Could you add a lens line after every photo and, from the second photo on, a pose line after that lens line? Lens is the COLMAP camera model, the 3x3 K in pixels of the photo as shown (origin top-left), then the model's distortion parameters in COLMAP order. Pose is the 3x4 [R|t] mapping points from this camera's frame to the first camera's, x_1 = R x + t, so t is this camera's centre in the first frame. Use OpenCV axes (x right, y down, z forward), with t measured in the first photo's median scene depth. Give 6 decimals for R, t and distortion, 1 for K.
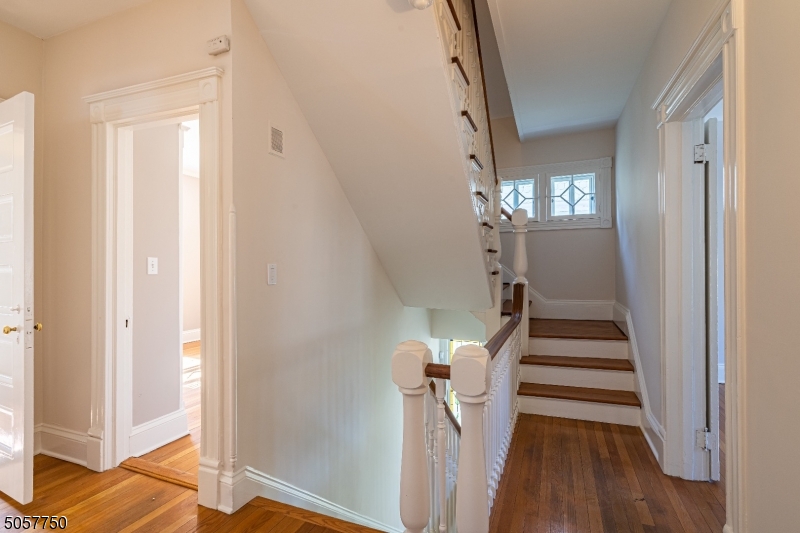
lens RADIAL K [[380.3, 0, 403.4], [0, 380.3, 262.7], [0, 0, 1]] dist [-0.001729, -0.000408]
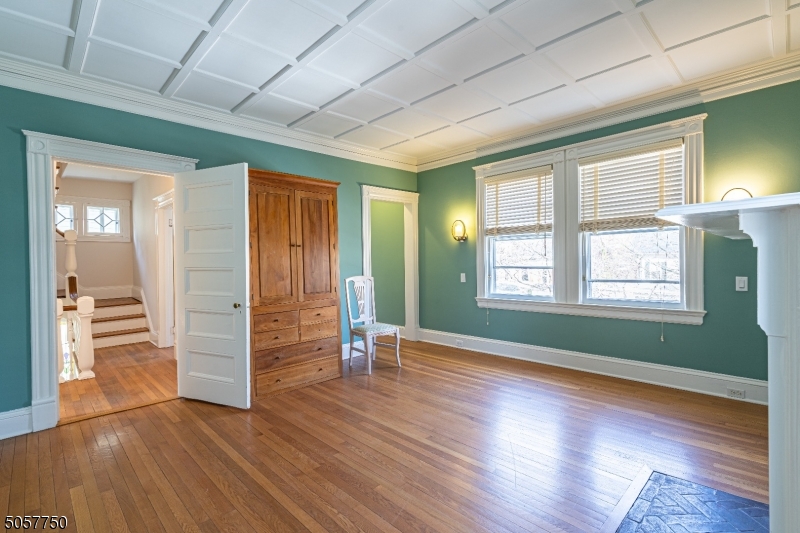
lens RADIAL K [[380.3, 0, 400.4], [0, 380.3, 262.0], [0, 0, 1]] dist [-0.001729, -0.000408]
pose [[0.413202, -0.009140, 0.910594, -0.519044], [0.010389, 0.999932, 0.005322, -0.001473], [-0.910580, 0.007261, 0.413268, -0.828472]]
